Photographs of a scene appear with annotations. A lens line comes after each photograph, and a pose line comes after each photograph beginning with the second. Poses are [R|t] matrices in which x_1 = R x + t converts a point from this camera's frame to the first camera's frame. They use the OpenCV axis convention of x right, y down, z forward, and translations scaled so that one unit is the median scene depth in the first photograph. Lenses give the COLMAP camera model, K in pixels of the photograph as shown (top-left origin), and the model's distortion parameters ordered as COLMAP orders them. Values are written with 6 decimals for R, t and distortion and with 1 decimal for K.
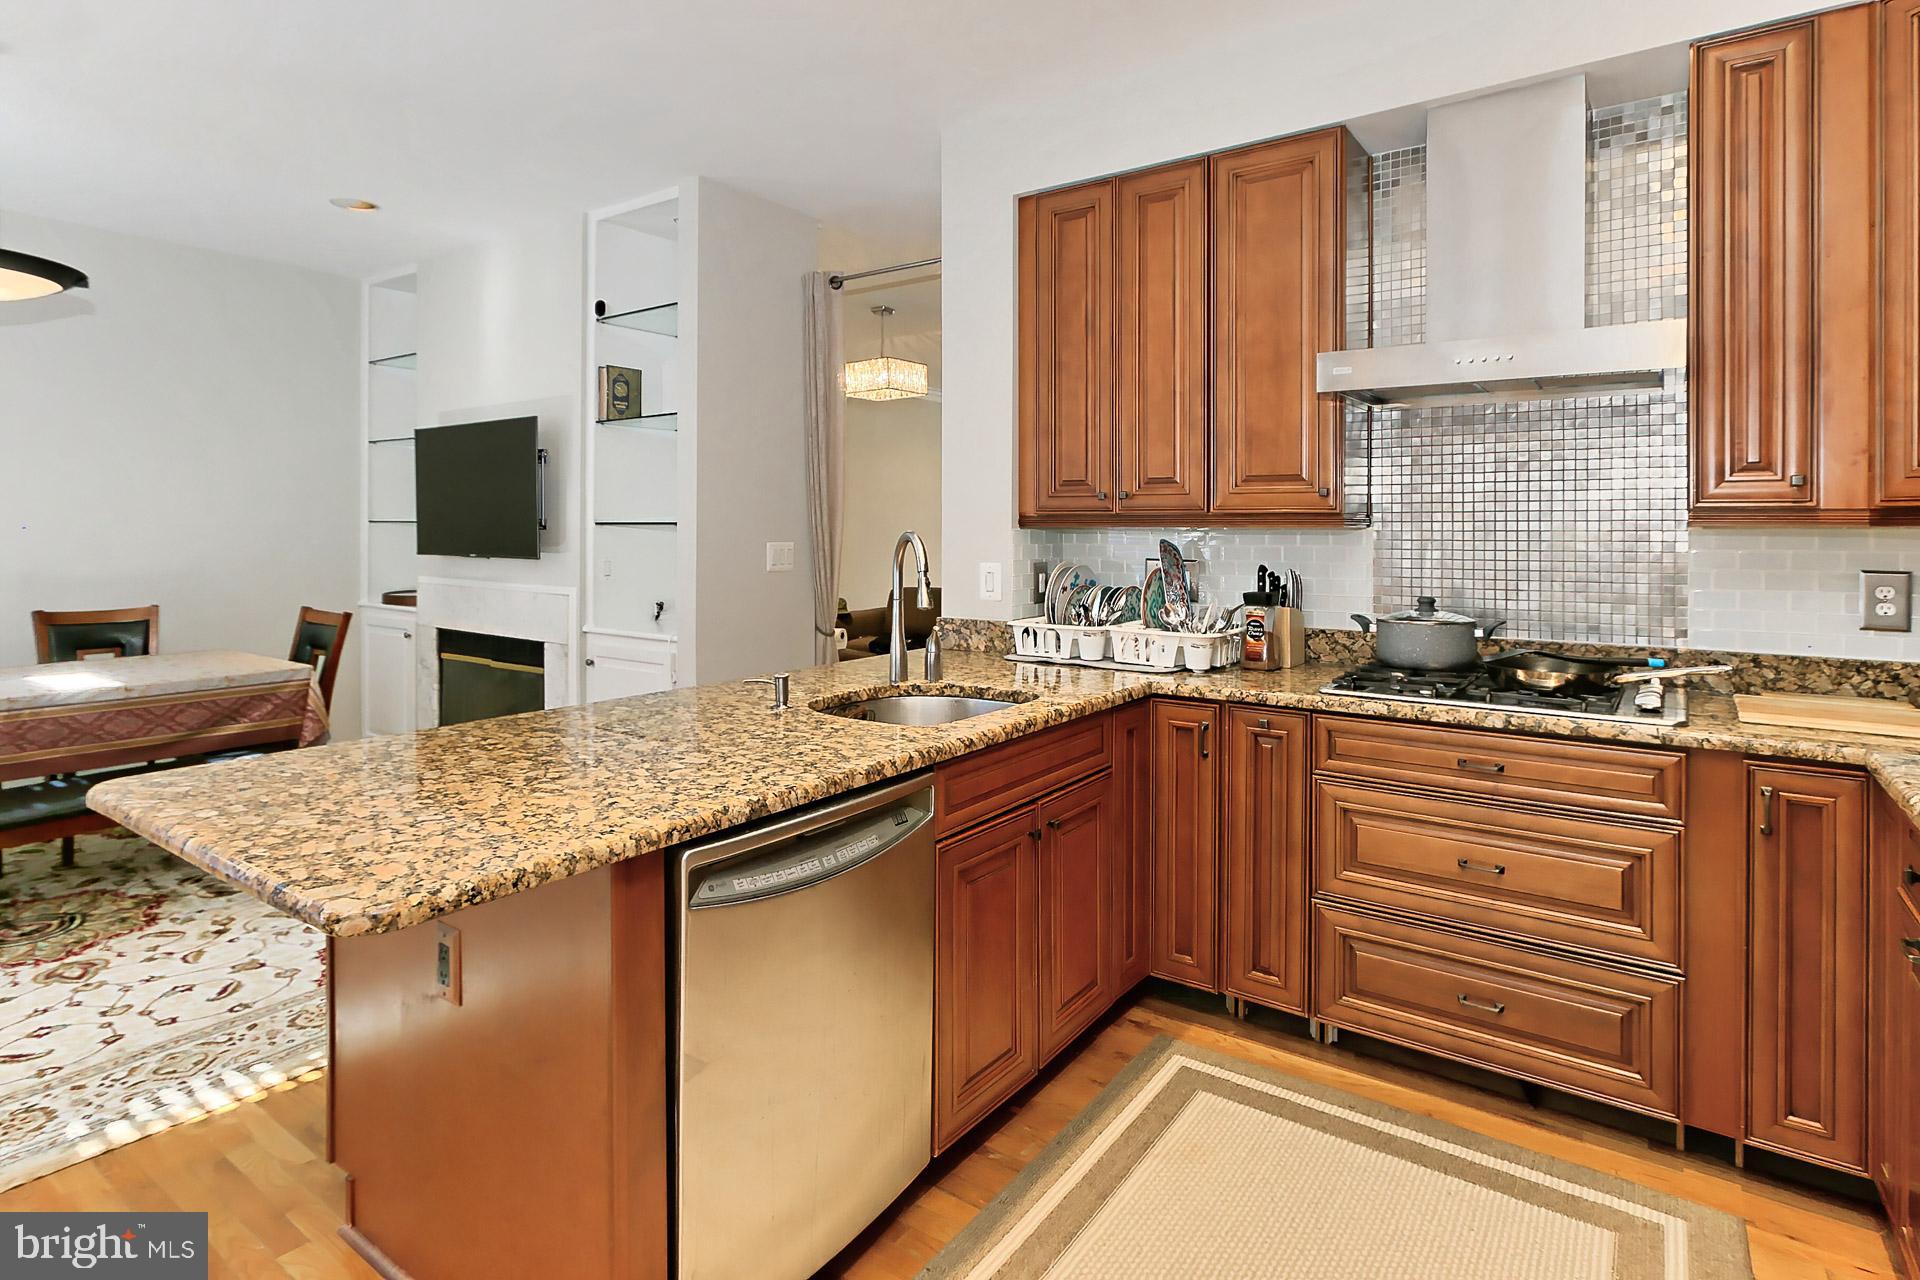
lens RADIAL K [[1015.9, 0, 951.4], [0, 1015.9, 546.4], [0, 0, 1]] dist [-0.003927, 0.000017]
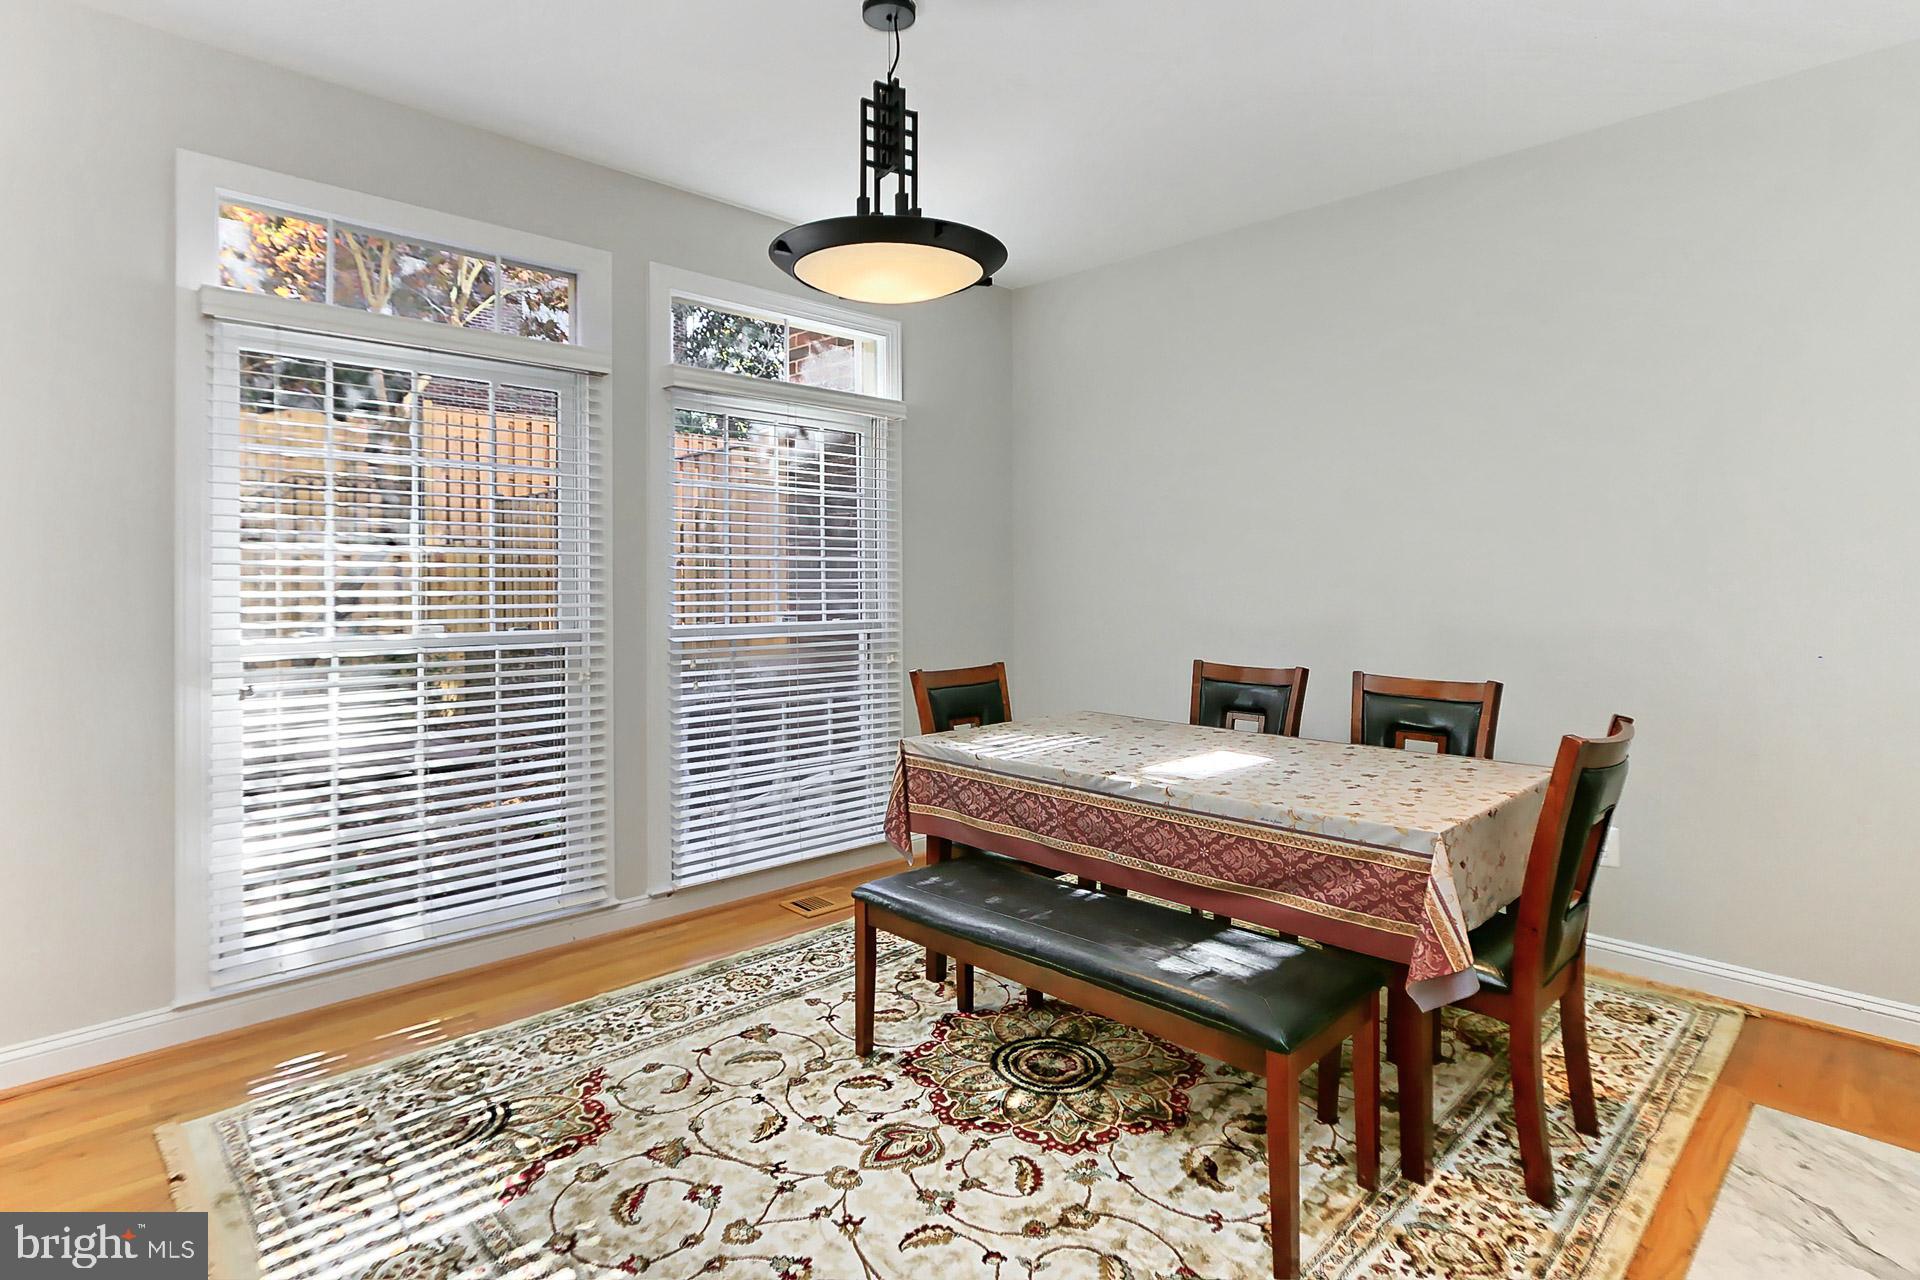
lens RADIAL K [[934.3, 0, 958.9], [0, 934.3, 571.8], [0, 0, 1]] dist [-0.006934, 0.000368]
pose [[-0.168757, -0.015657, -0.985533, -0.120726], [-0.017622, 0.999762, -0.012866, -0.001440], [0.985500, 0.015196, -0.168993, 0.776639]]
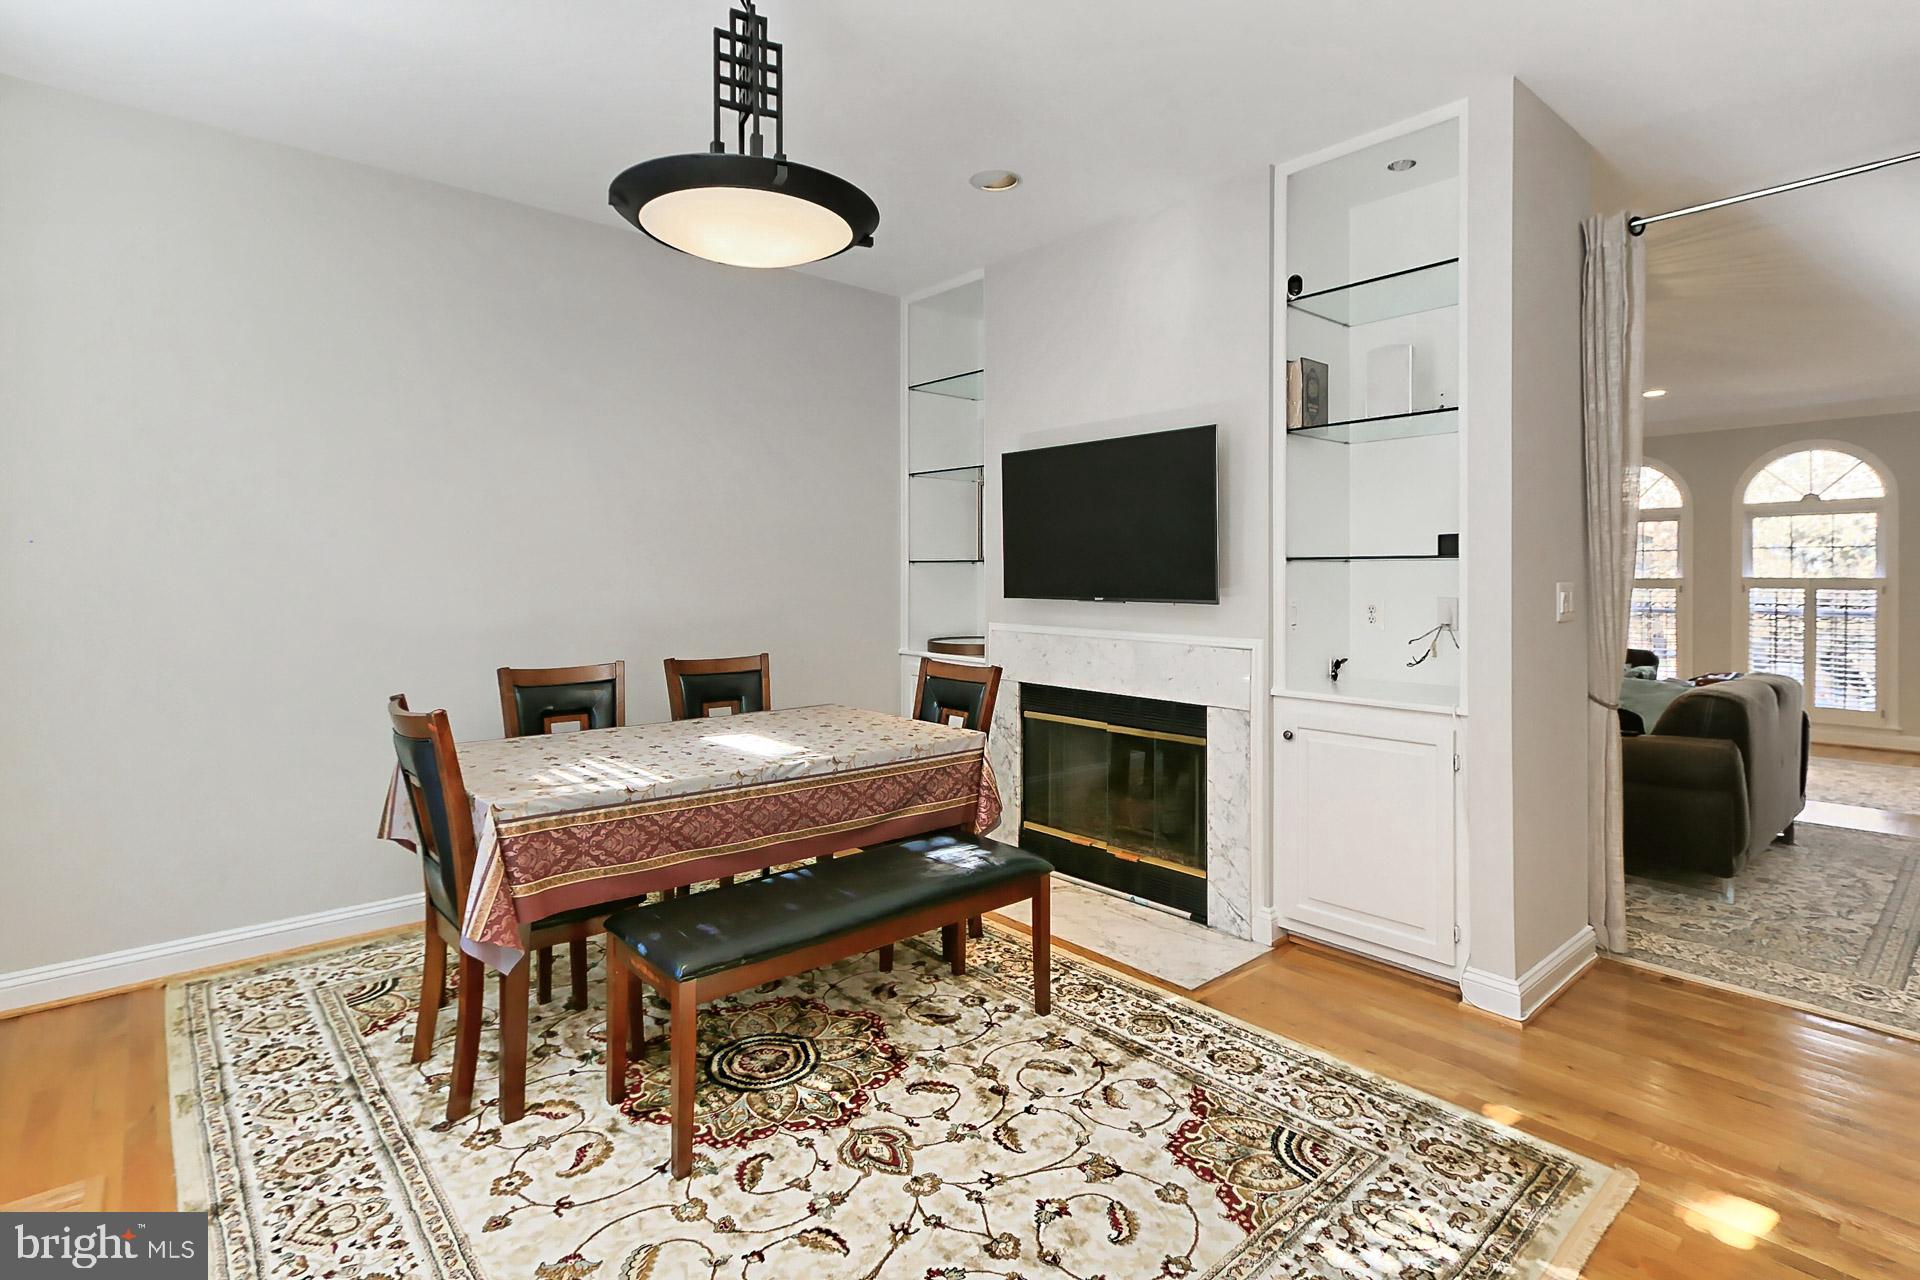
lens RADIAL K [[966.4, 0, 945.1], [0, 966.4, 590.4], [0, 0, 1]] dist [-0.004165, -0.000059]
pose [[0.970127, -0.001490, -0.242591, -0.433792], [0.001028, 0.999997, -0.002030, 0.003588], [0.242594, 0.001720, 0.970126, 0.211490]]
